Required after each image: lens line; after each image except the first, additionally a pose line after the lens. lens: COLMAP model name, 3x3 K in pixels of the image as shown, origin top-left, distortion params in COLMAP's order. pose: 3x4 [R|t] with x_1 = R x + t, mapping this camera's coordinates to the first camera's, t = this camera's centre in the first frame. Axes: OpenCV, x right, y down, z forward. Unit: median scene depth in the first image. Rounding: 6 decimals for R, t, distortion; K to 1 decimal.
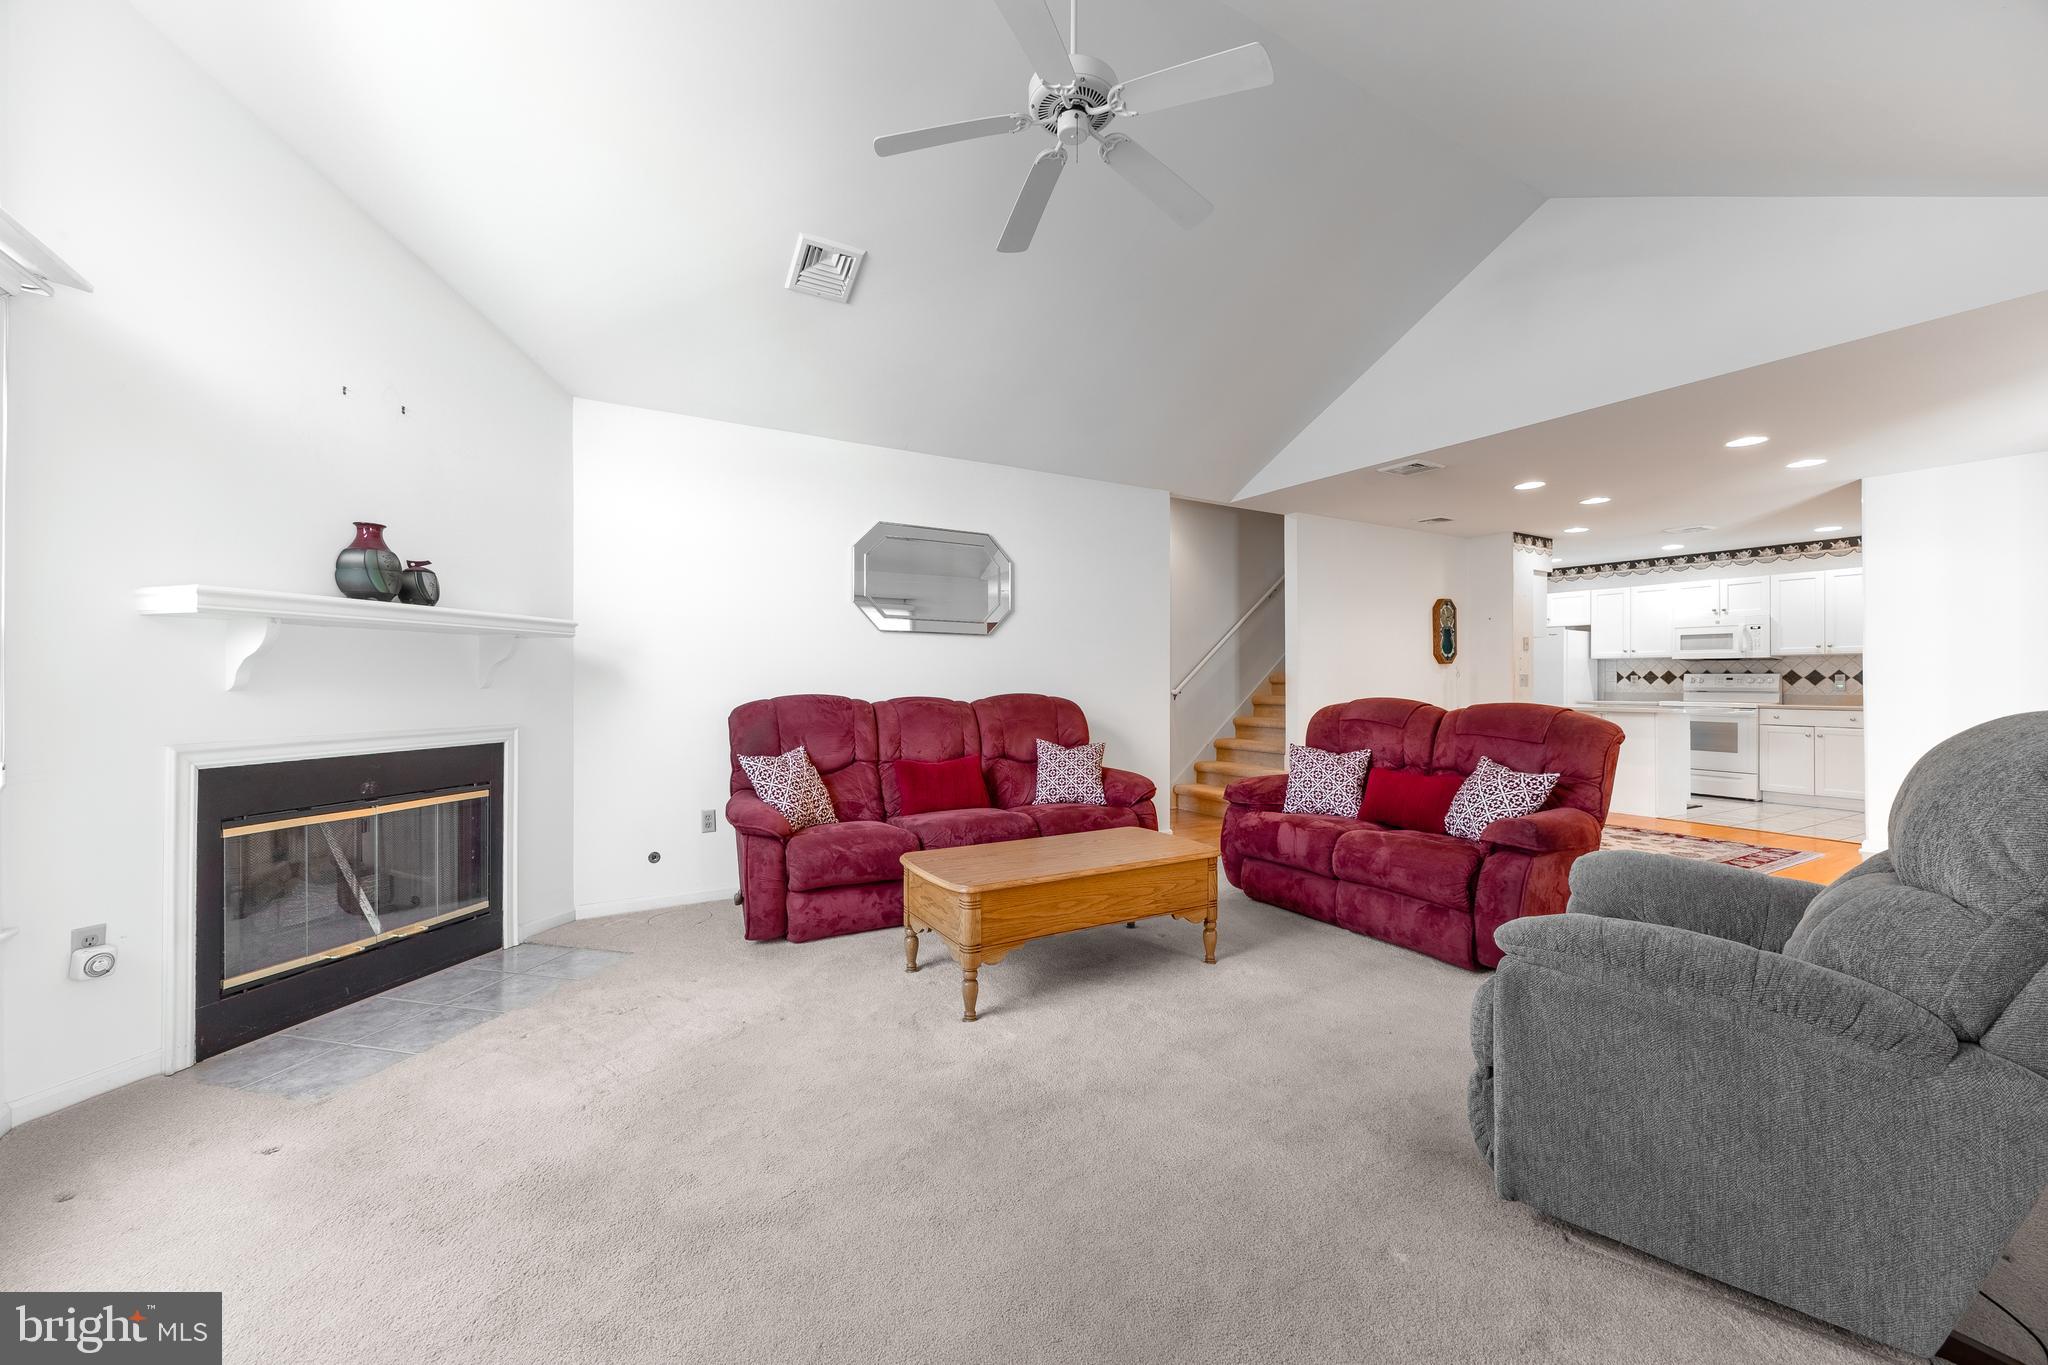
lens RADIAL K [[819.8, 0, 1030.5], [0, 819.8, 683.9], [0, 0, 1]] dist [0.018842, 0.000233]
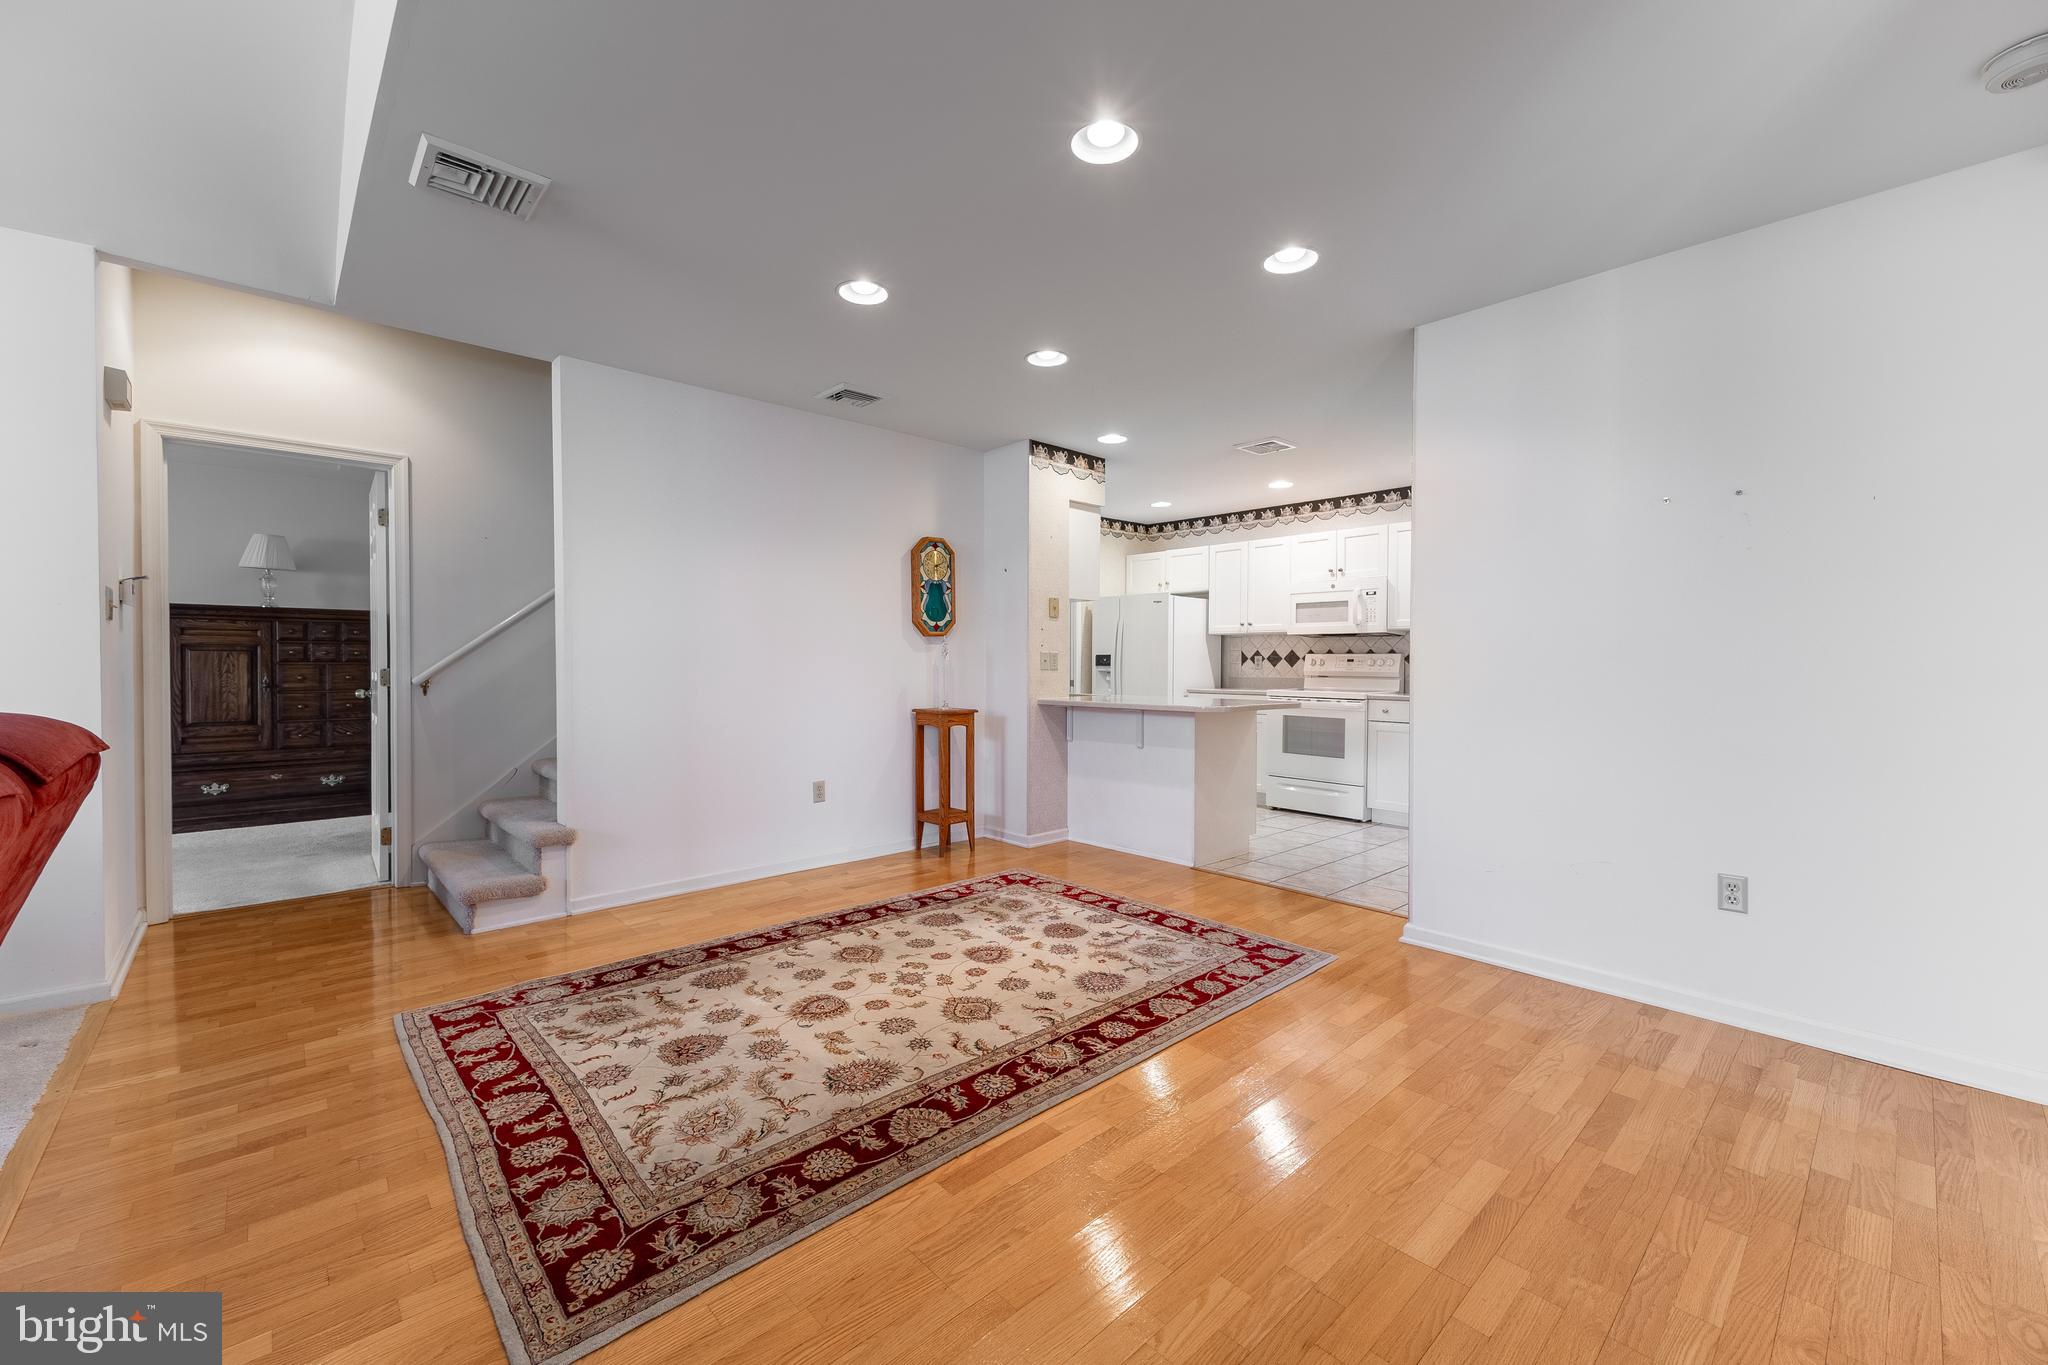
lens RADIAL K [[819.8, 0, 1023.8], [0, 819.8, 687.0], [0, 0, 1]] dist [0.018842, 0.000233]
pose [[0.982186, -0.005104, 0.187844, 0.441752], [0.000035, 0.999636, 0.026976, -0.002204], [-0.187913, -0.026489, 0.981828, 0.335874]]
